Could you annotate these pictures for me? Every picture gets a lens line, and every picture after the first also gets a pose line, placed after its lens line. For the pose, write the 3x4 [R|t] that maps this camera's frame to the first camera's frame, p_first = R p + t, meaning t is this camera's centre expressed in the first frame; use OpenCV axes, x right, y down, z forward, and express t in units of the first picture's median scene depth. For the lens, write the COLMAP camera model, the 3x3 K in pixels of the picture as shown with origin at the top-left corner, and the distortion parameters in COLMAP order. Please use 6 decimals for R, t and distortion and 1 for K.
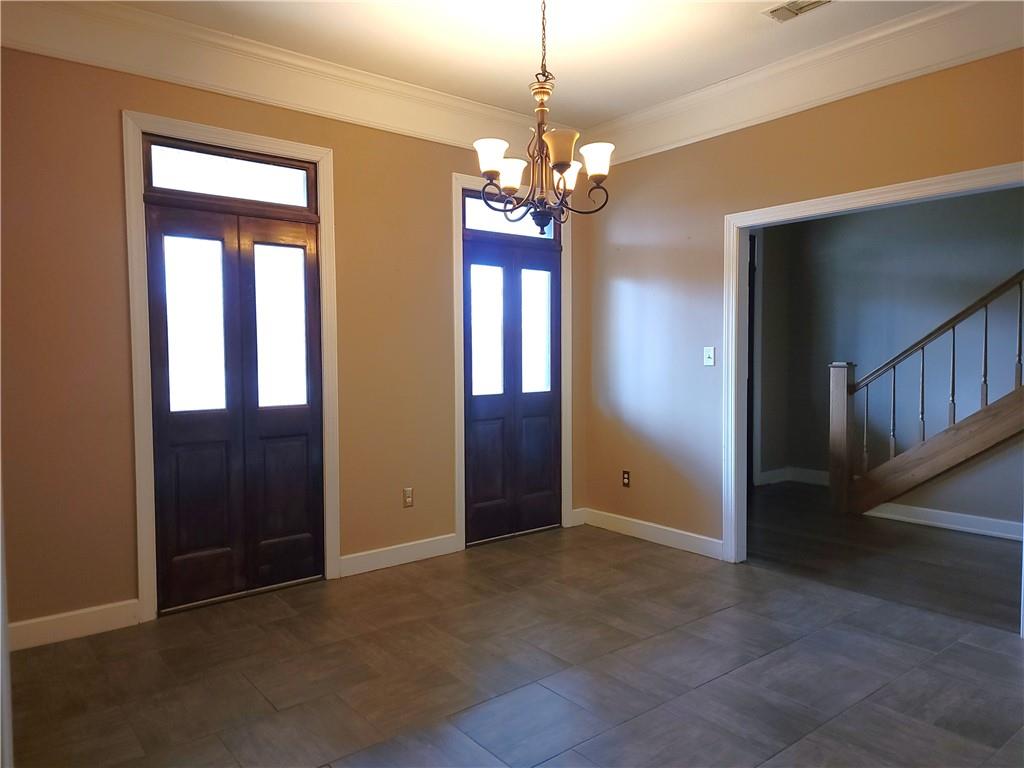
lens RADIAL K [[700.9, 0, 516.3], [0, 700.9, 379.4], [0, 0, 1]] dist [0.094478, -0.081825]
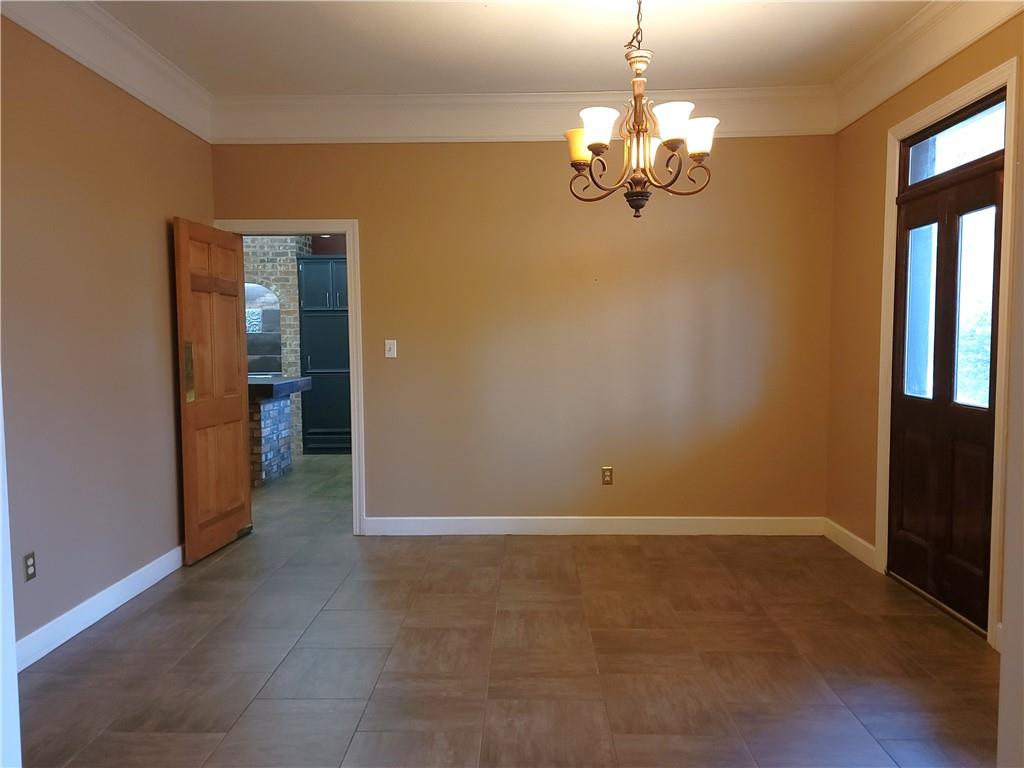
lens RADIAL K [[700.9, 0, 516.3], [0, 700.9, 379.4], [0, 0, 1]] dist [0.094478, -0.081825]
pose [[-0.630361, 0.053314, -0.774469, 0.769826], [-0.025030, 0.995724, 0.088918, -0.063896], [0.775898, 0.075435, -0.626332, 1.308909]]
